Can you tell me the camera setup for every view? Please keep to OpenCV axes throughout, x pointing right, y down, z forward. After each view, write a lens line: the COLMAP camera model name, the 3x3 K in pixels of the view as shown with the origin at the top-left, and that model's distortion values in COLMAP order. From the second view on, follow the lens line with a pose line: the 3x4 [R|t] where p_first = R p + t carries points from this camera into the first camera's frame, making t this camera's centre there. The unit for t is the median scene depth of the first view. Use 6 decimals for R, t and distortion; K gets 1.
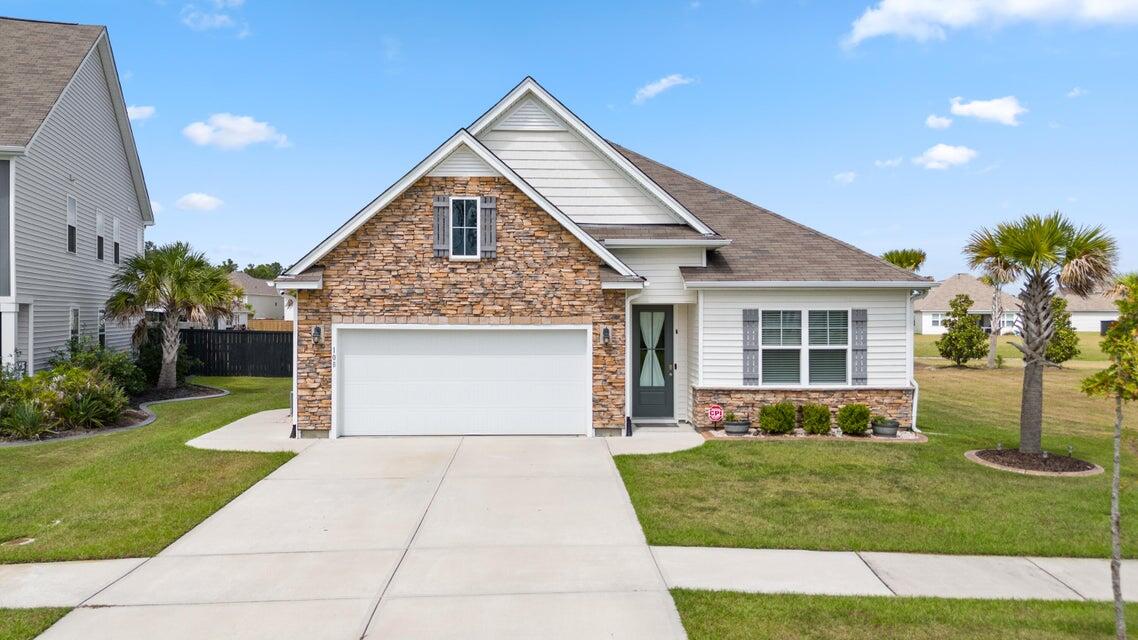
lens RADIAL K [[844.9, 0, 569.0], [0, 844.9, 320.0], [0, 0, 1]] dist [0.084444, -0.094108]
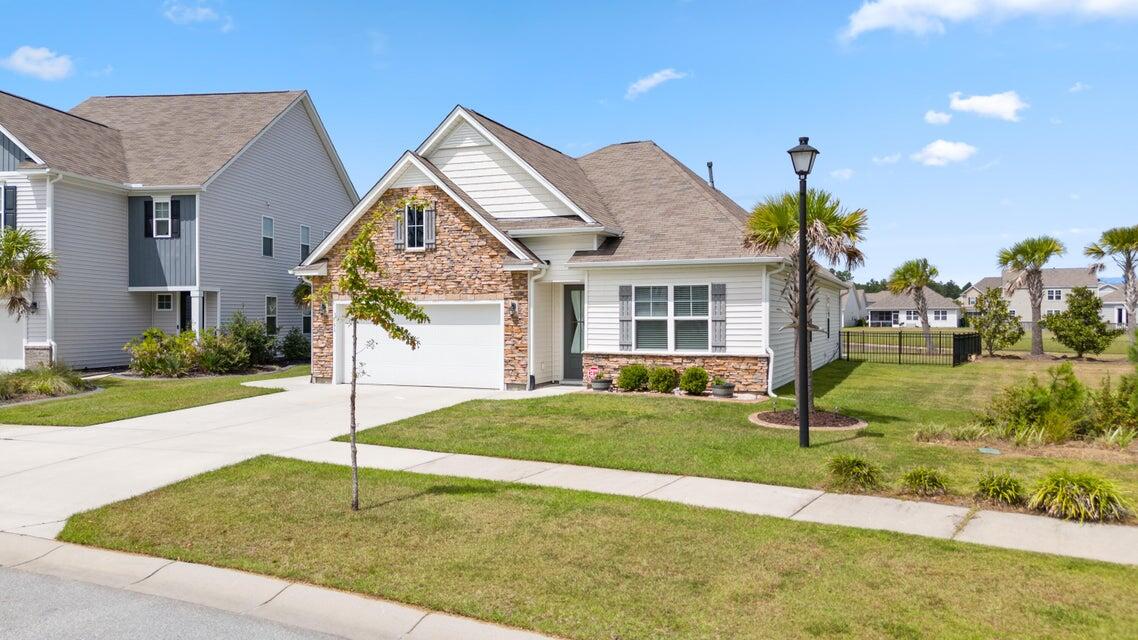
lens RADIAL K [[844.9, 0, 569.0], [0, 844.9, 320.0], [0, 0, 1]] dist [0.084444, -0.094108]
pose [[0.910175, 0.000905, -0.414224, 0.628856], [-0.001649, 0.999998, -0.001438, 0.036734], [0.414222, 0.001992, 0.910174, -0.087950]]
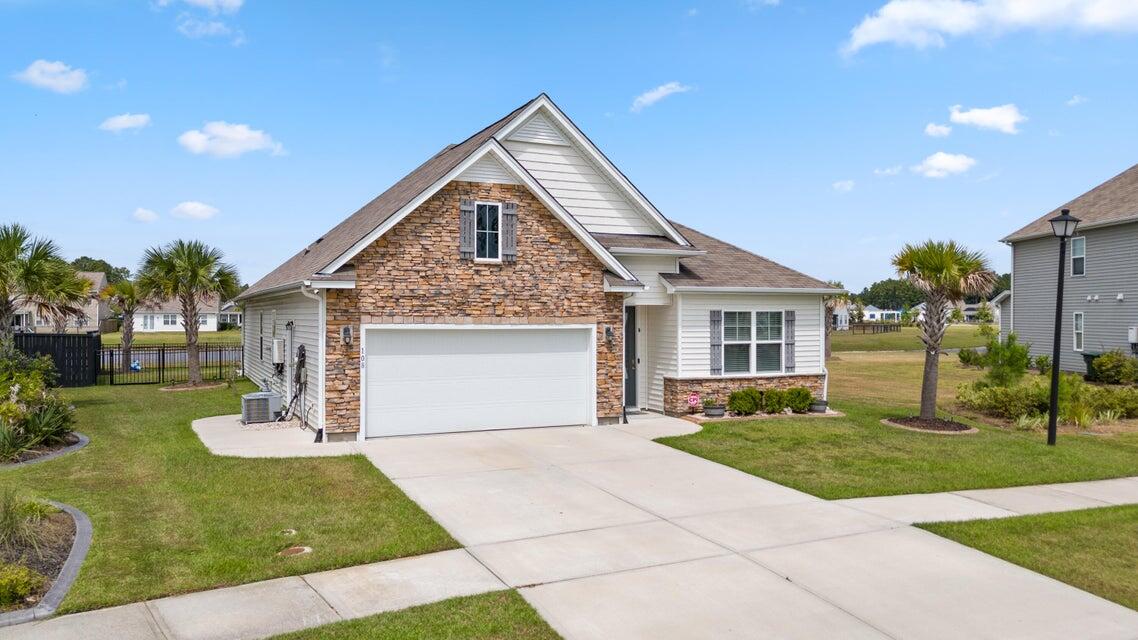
lens RADIAL K [[844.9, 0, 569.0], [0, 844.9, 320.0], [0, 0, 1]] dist [0.084444, -0.094108]
pose [[0.917205, -0.001646, 0.398413, -0.445312], [0.002031, 0.999998, -0.000543, 0.000719], [-0.398411, 0.001307, 0.917206, 0.002557]]
